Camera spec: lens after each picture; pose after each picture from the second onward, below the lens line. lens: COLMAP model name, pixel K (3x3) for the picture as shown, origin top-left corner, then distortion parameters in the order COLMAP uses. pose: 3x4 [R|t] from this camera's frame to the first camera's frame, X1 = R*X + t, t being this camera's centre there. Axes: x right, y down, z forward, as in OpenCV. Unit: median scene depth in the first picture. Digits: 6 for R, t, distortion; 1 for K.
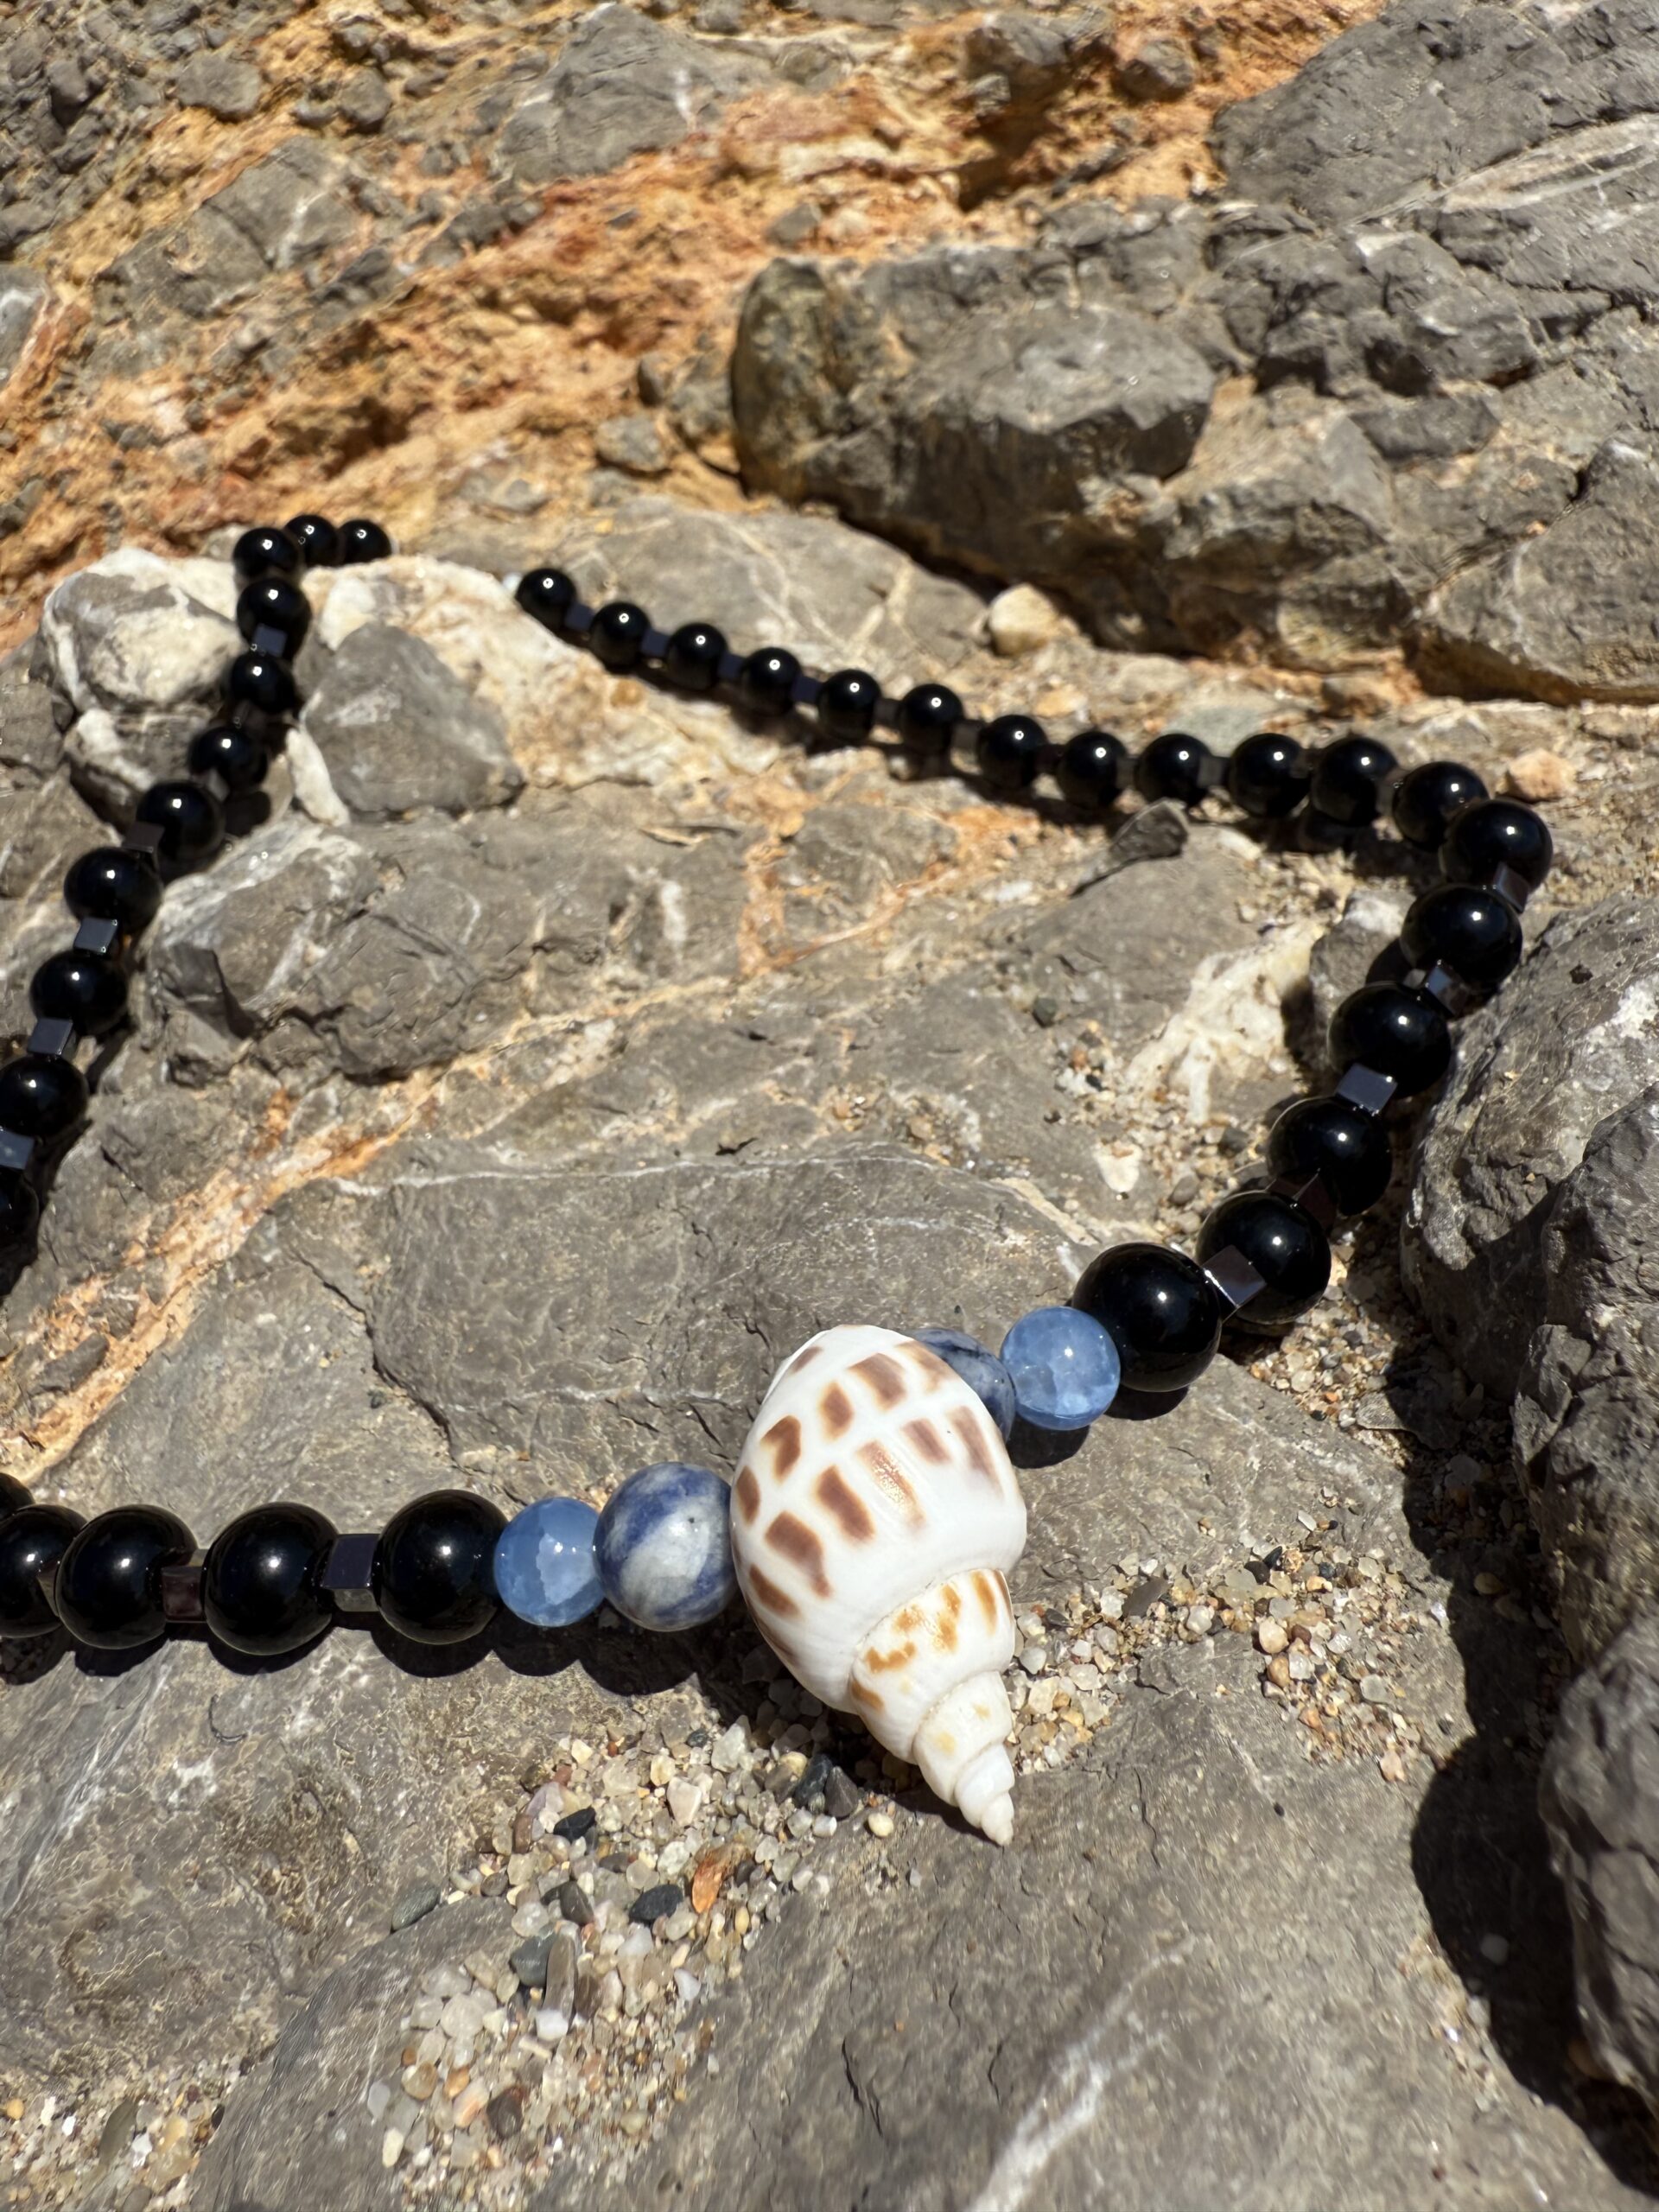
lens RADIAL K [[1622.9, 0, 828.1], [0, 1622.9, 884.4], [0, 0, 1]] dist [-0.003445, -0.006247]
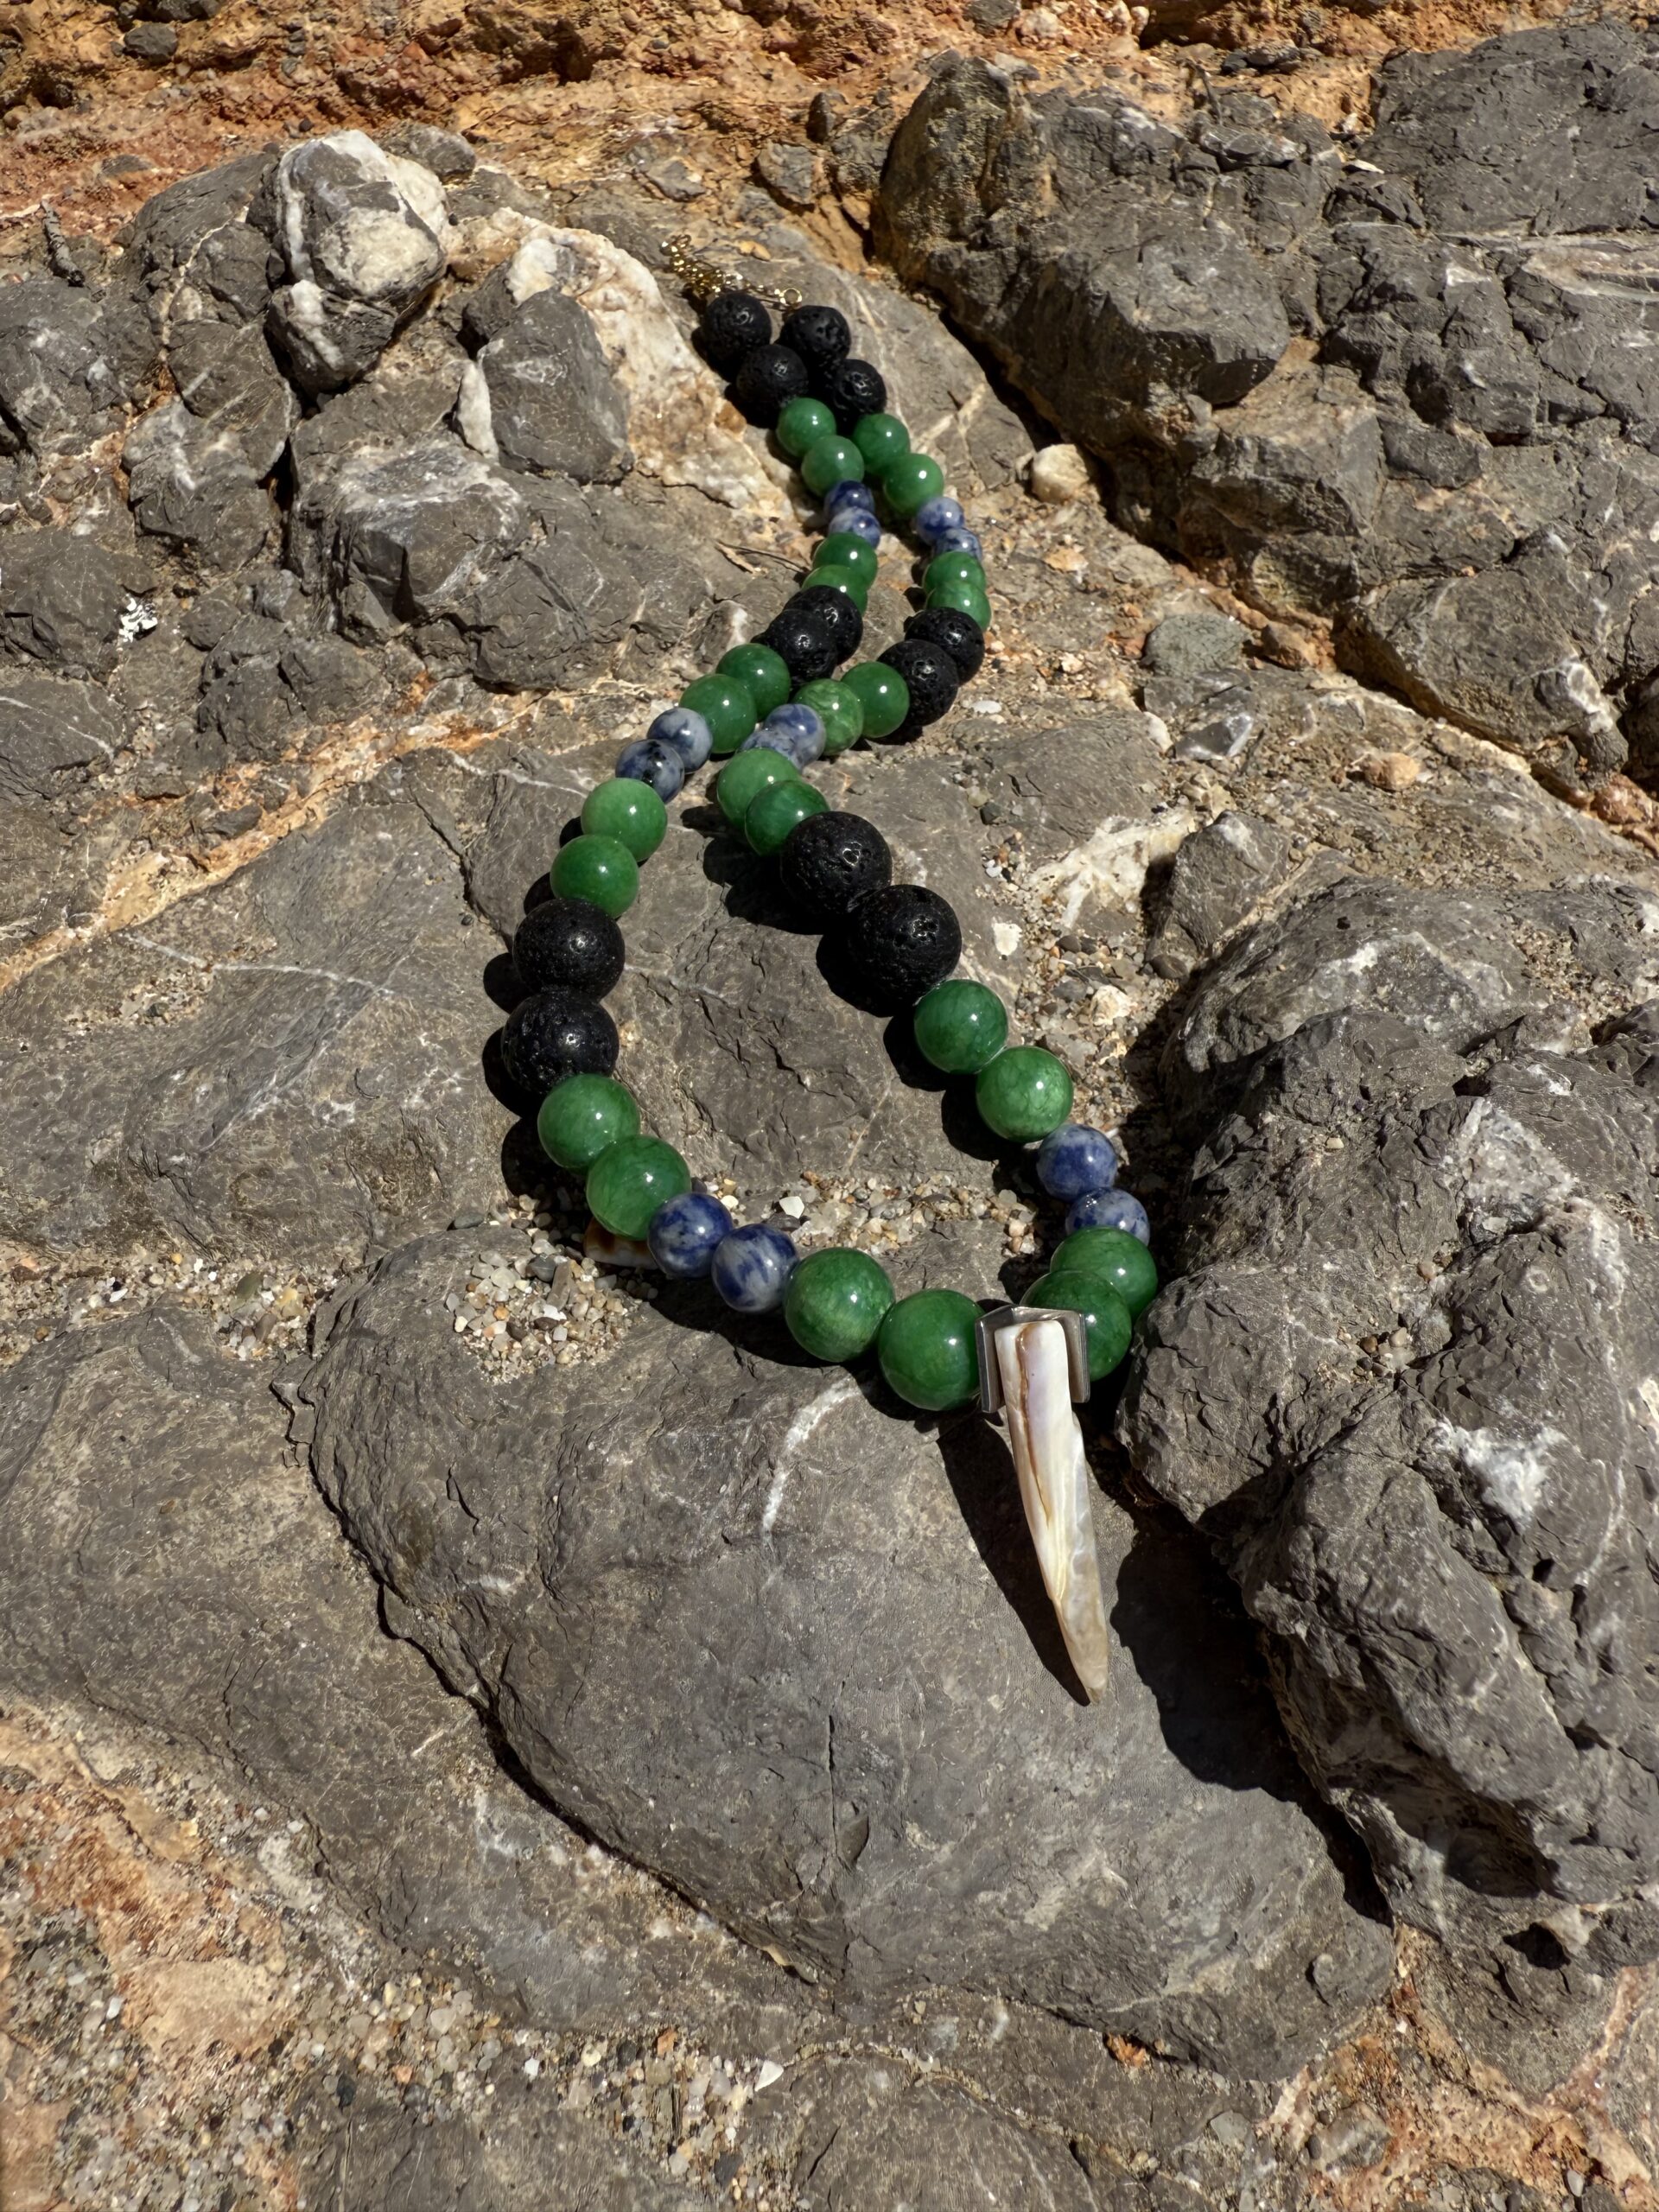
lens RADIAL K [[1611.8, 0, 824.9], [0, 1611.8, 983.9], [0, 0, 1]] dist [-0.003989, -0.004285]
pose [[0.935299, 0.319405, 0.152302, -0.110202], [-0.347750, 0.909285, 0.228627, -0.037485], [-0.065461, -0.266797, 0.961527, -0.236381]]
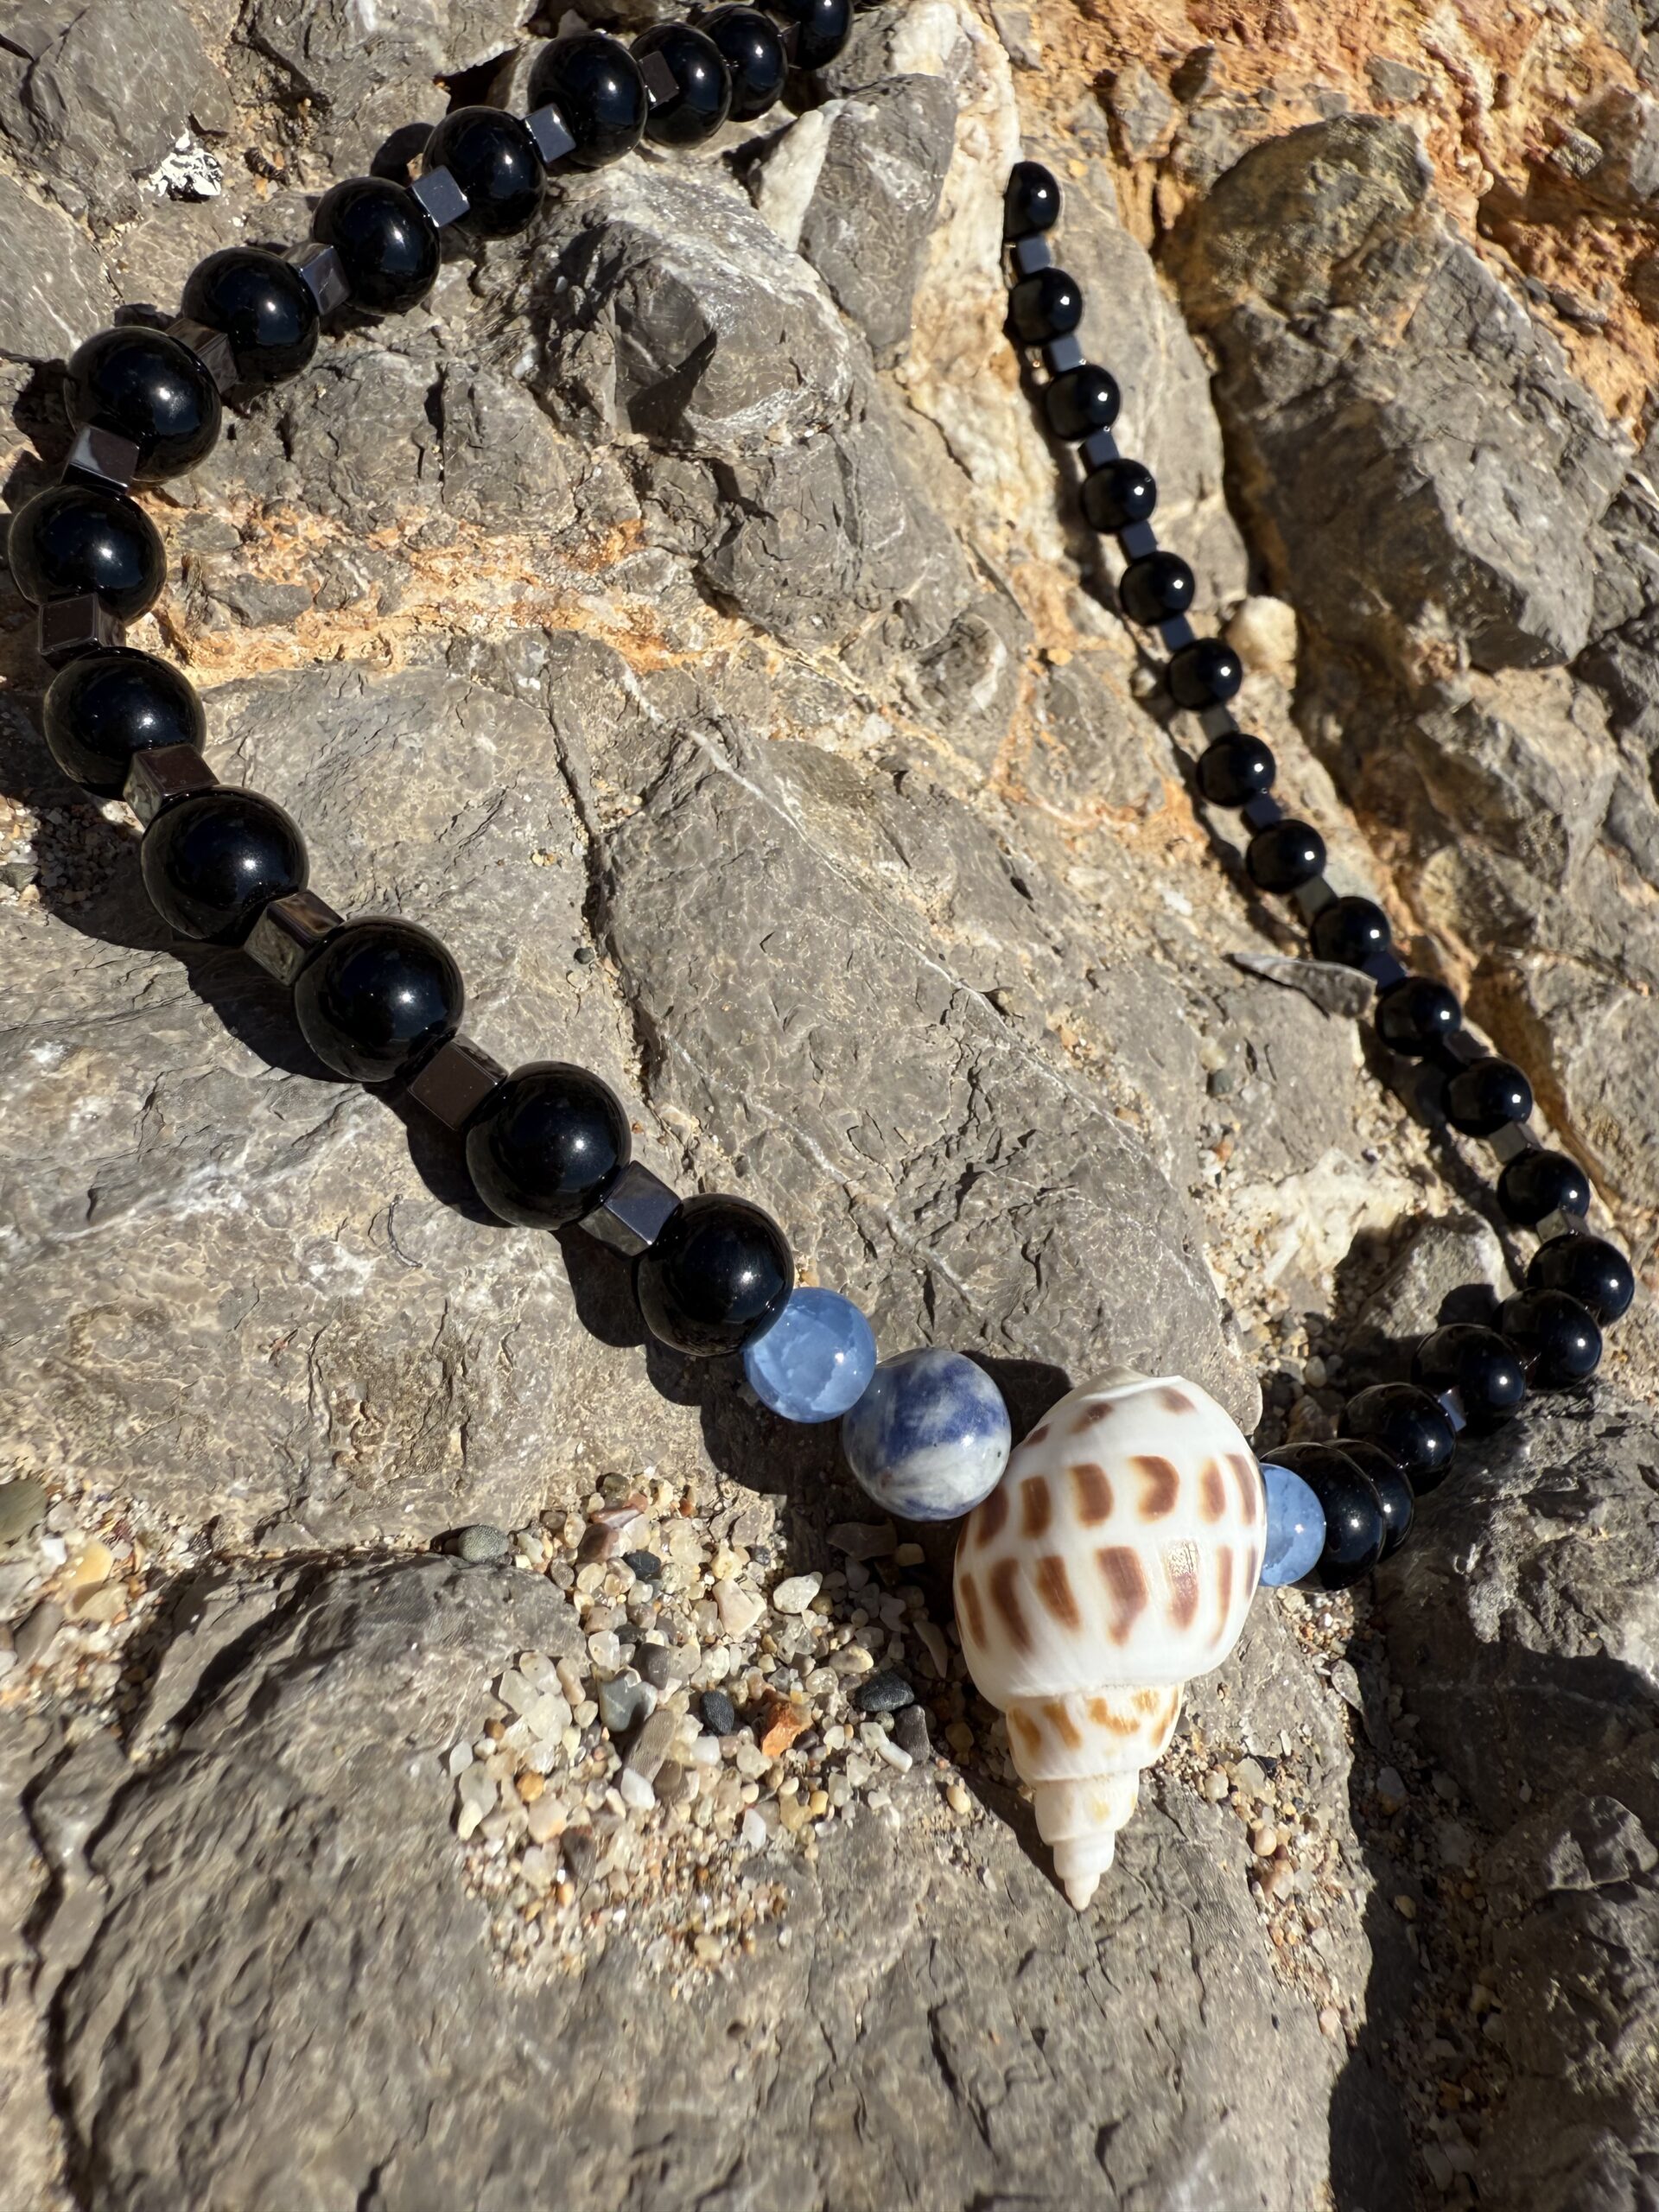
lens RADIAL K [[1614.1, 0, 828.8], [0, 1614.1, 976.0], [0, 0, 1]] dist [-0.000699, -0.011576]
pose [[0.614211, 0.674274, 0.409999, -0.326044], [-0.760755, 0.644025, 0.080523, 0.096932], [-0.209756, -0.361367, 0.908524, 0.122412]]
